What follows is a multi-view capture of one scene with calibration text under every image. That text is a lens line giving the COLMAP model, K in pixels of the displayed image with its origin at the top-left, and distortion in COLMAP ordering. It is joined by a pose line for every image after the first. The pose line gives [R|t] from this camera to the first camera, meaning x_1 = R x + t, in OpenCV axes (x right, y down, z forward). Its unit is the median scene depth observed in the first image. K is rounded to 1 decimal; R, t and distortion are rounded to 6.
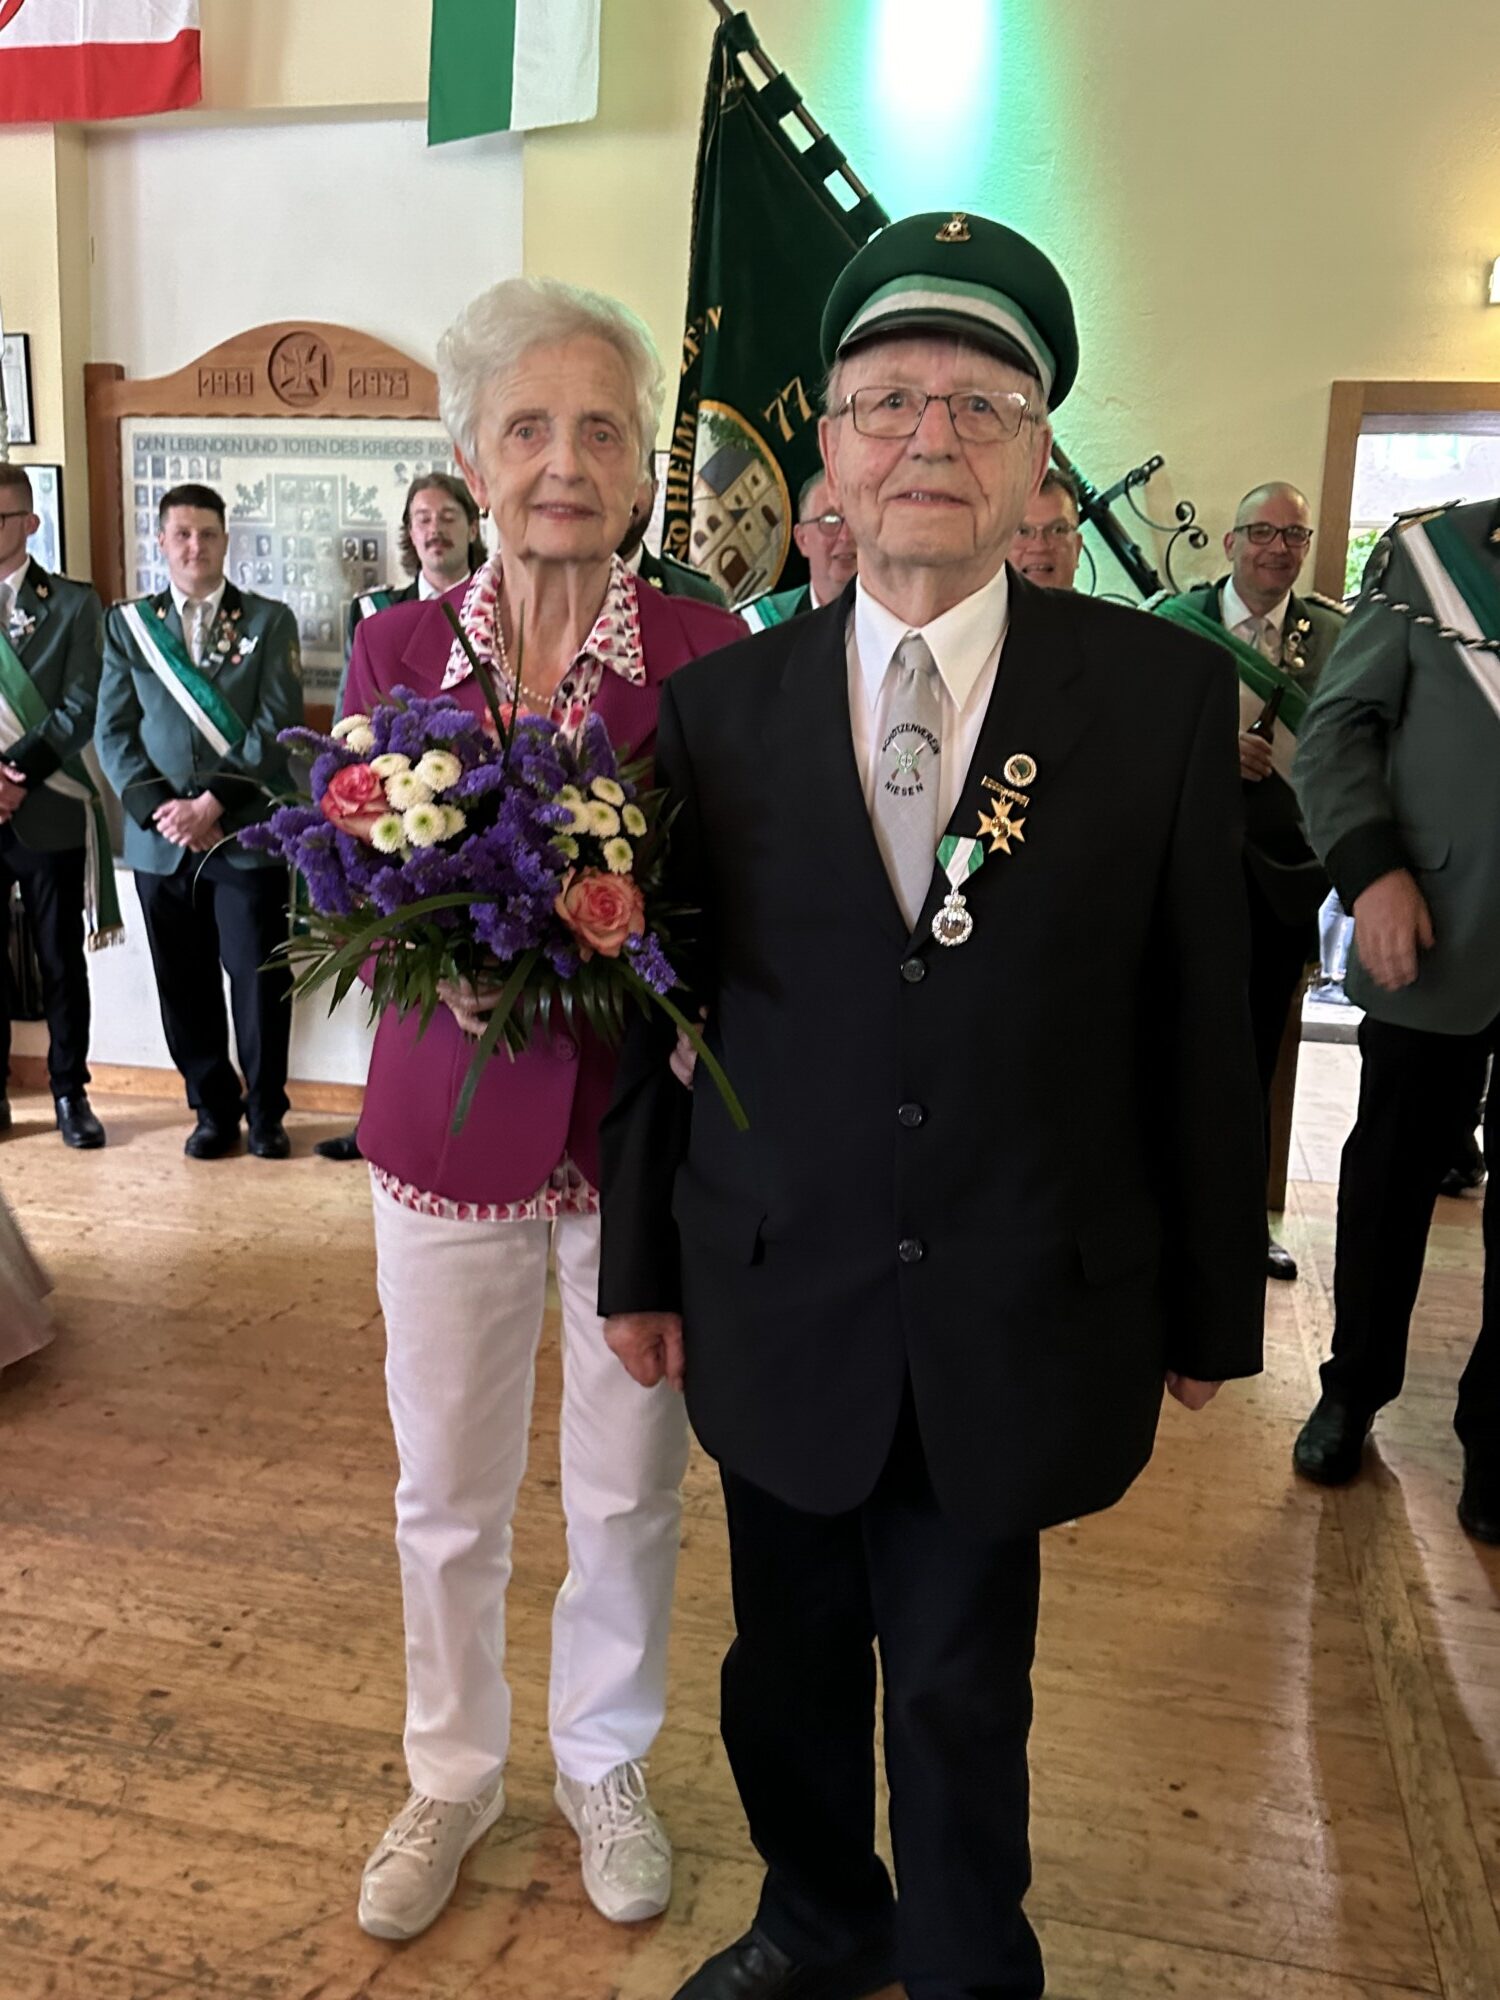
lens RADIAL K [[1693.5, 0, 728.6], [0, 1693.5, 998.9], [0, 0, 1]] dist [0.058261, -0.078443]
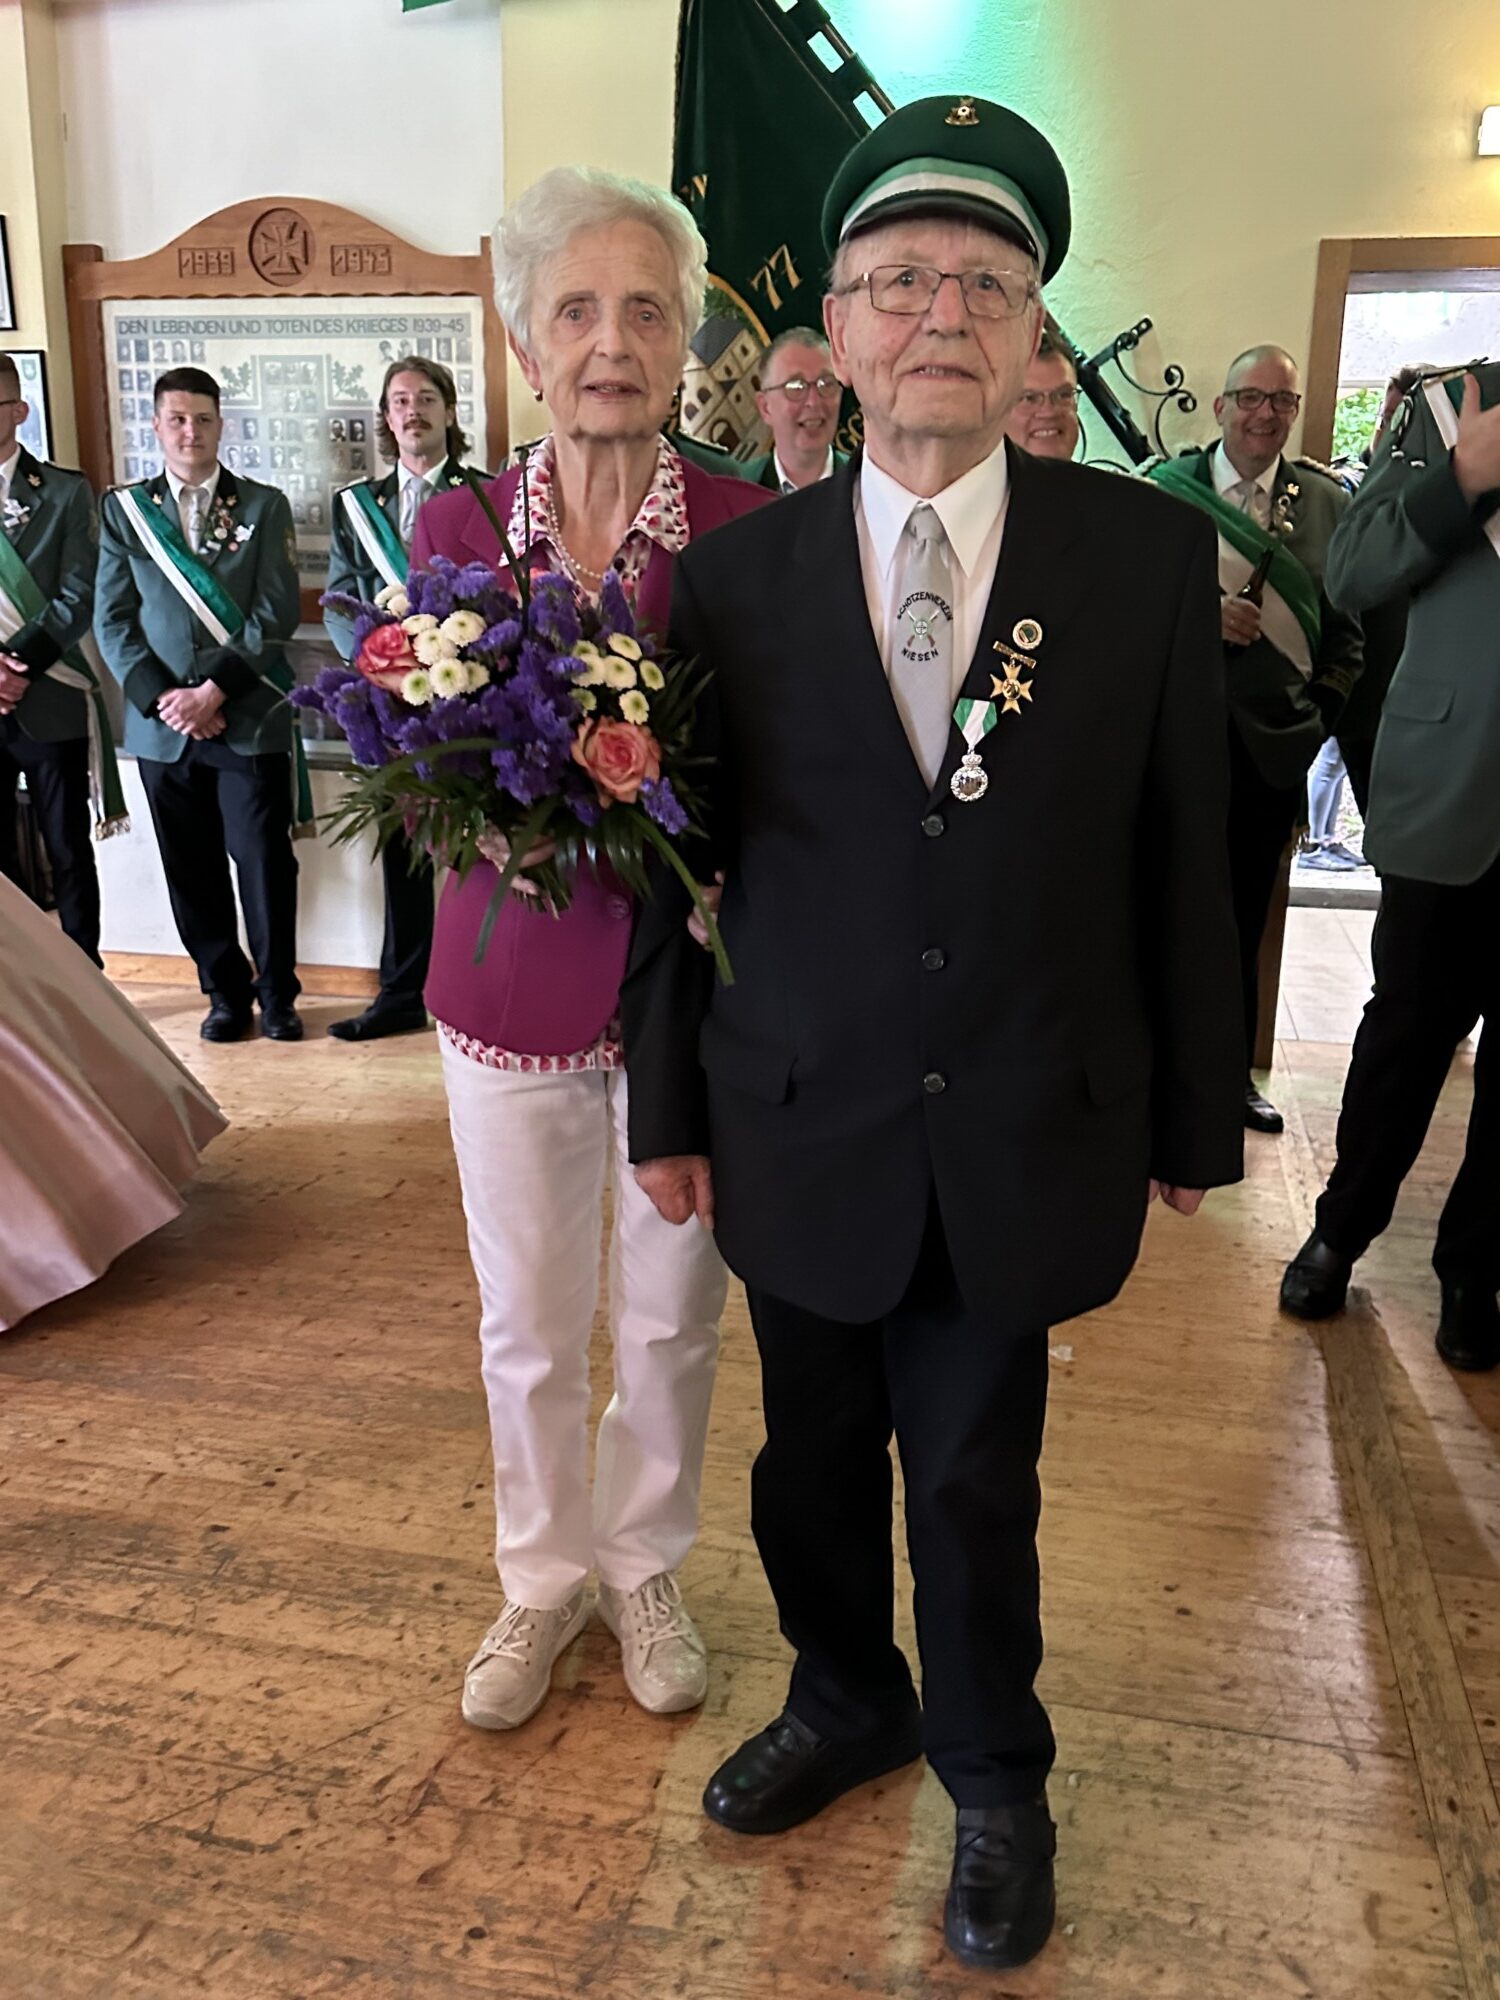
lens RADIAL K [[1693.5, 0, 717.3], [0, 1693.5, 1002.1], [0, 0, 1]] dist [0.058261, -0.078443]
pose [[0.999779, -0.021033, 0.000541, -0.008664], [0.020943, 0.997310, 0.070243, 0.005164], [-0.002017, -0.070216, 0.997530, -0.025130]]
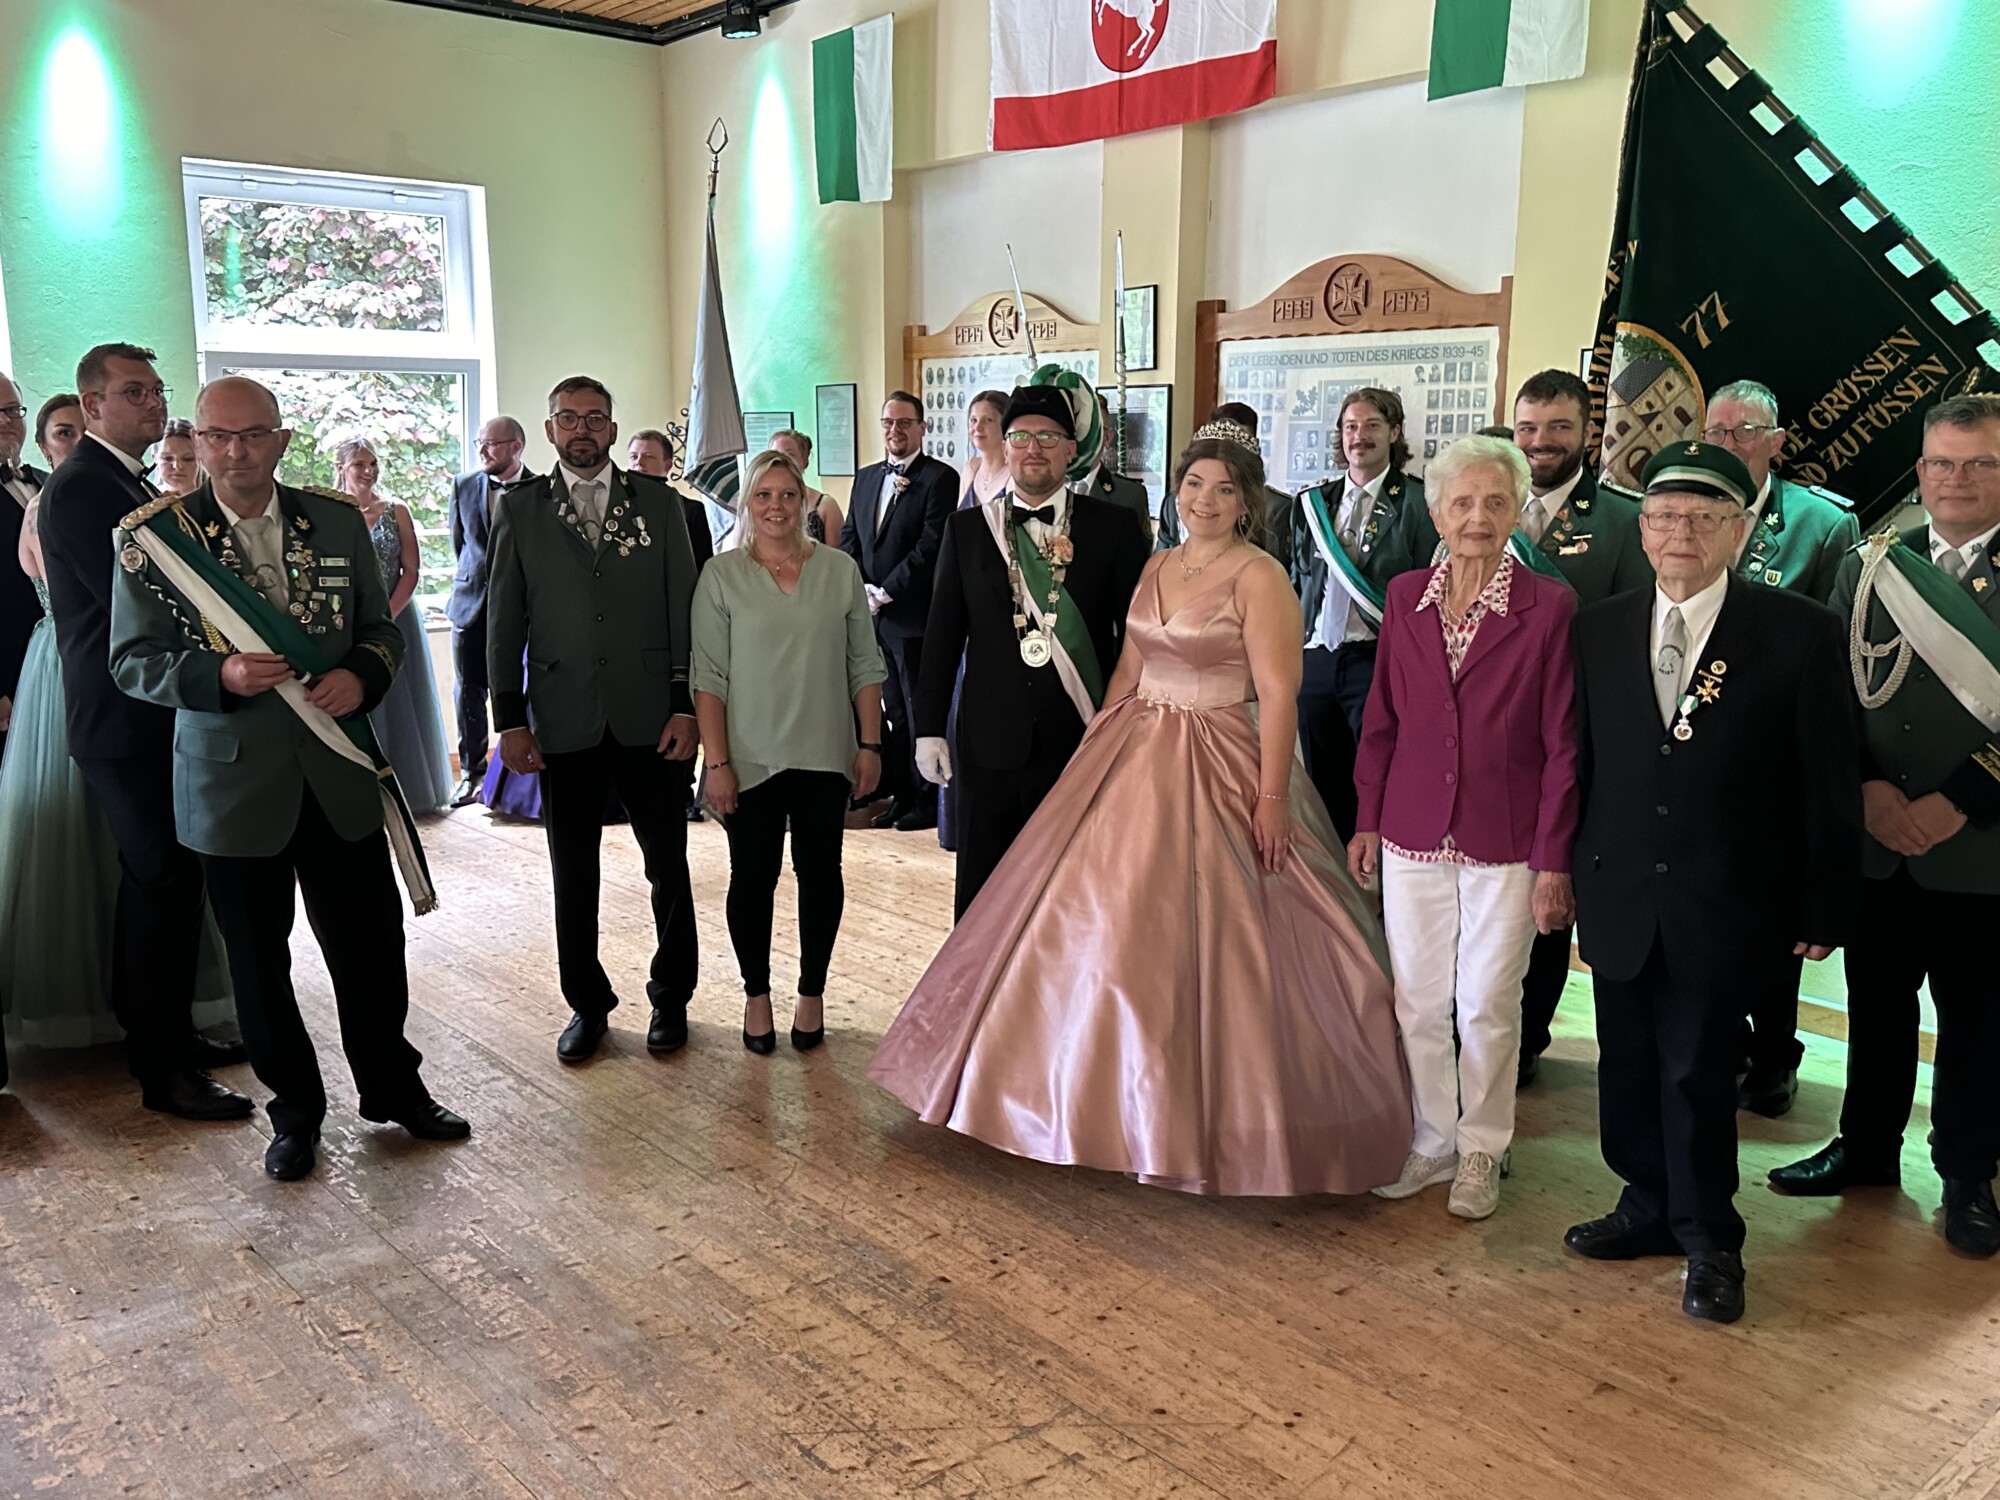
lens RADIAL K [[1693.5, 0, 1019.9], [0, 1693.5, 744.7], [0, 0, 1]] dist [0.058261, -0.078443]
pose [[0.816612, 0.073652, -0.572469, 0.323867], [-0.077410, 0.996840, 0.017827, -0.062474], [0.571973, 0.029757, 0.819733, -0.136401]]
